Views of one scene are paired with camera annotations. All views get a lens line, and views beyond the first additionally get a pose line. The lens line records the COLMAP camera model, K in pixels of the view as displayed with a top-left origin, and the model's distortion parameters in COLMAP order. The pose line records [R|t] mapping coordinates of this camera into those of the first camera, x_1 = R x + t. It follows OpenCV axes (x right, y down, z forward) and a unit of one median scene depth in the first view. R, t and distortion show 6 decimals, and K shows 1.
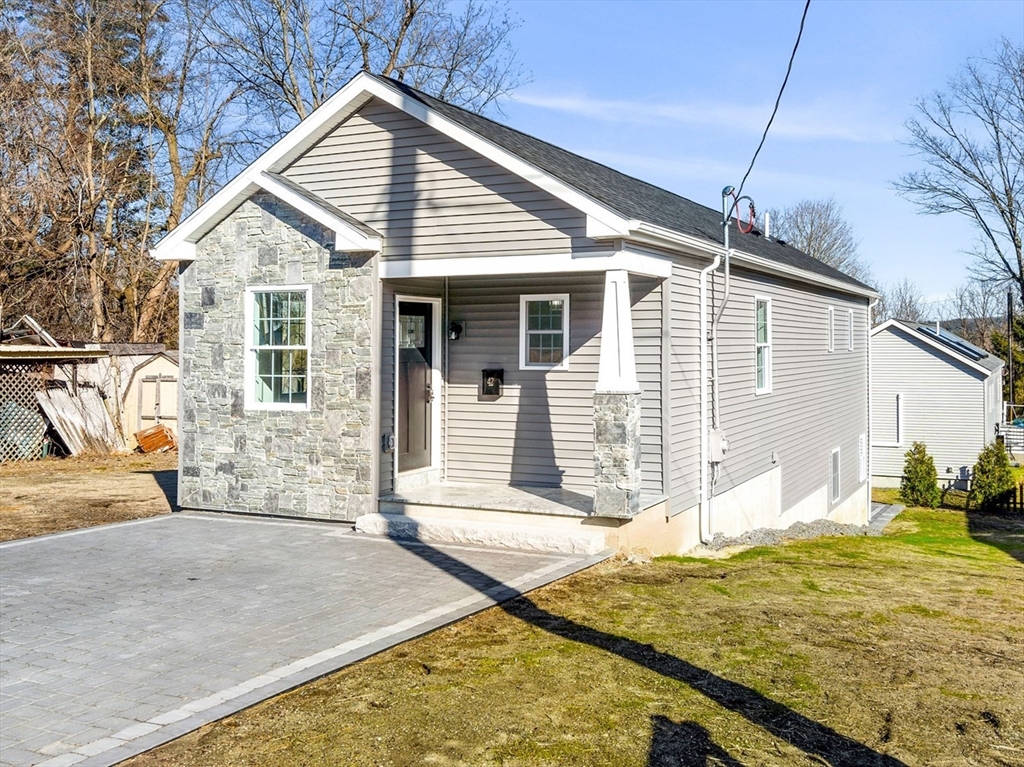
lens RADIAL K [[1064.3, 0, 506.2], [0, 1064.3, 290.1], [0, 0, 1]] dist [-0.038715, 0.000000]
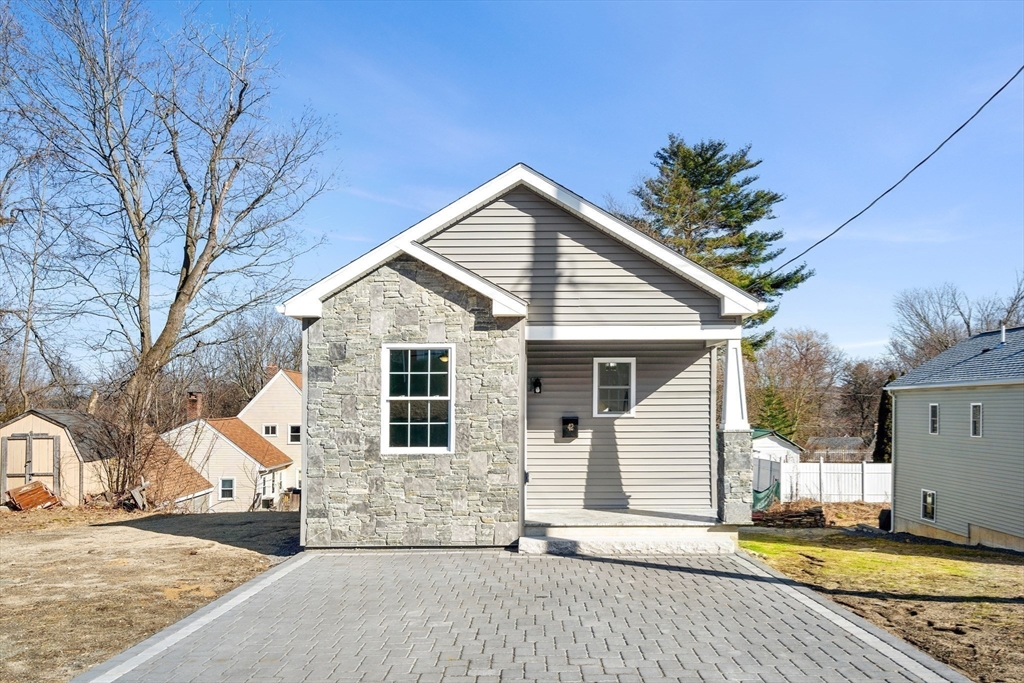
lens RADIAL K [[835.1, 0, 529.7], [0, 835.1, 384.5], [0, 0, 1]] dist [-0.008498, 0.002173]
pose [[0.893956, 0.013284, 0.447958, -0.508070], [-0.022017, 0.999655, 0.014293, 0.024152], [-0.447614, -0.022640, 0.893940, 0.153265]]
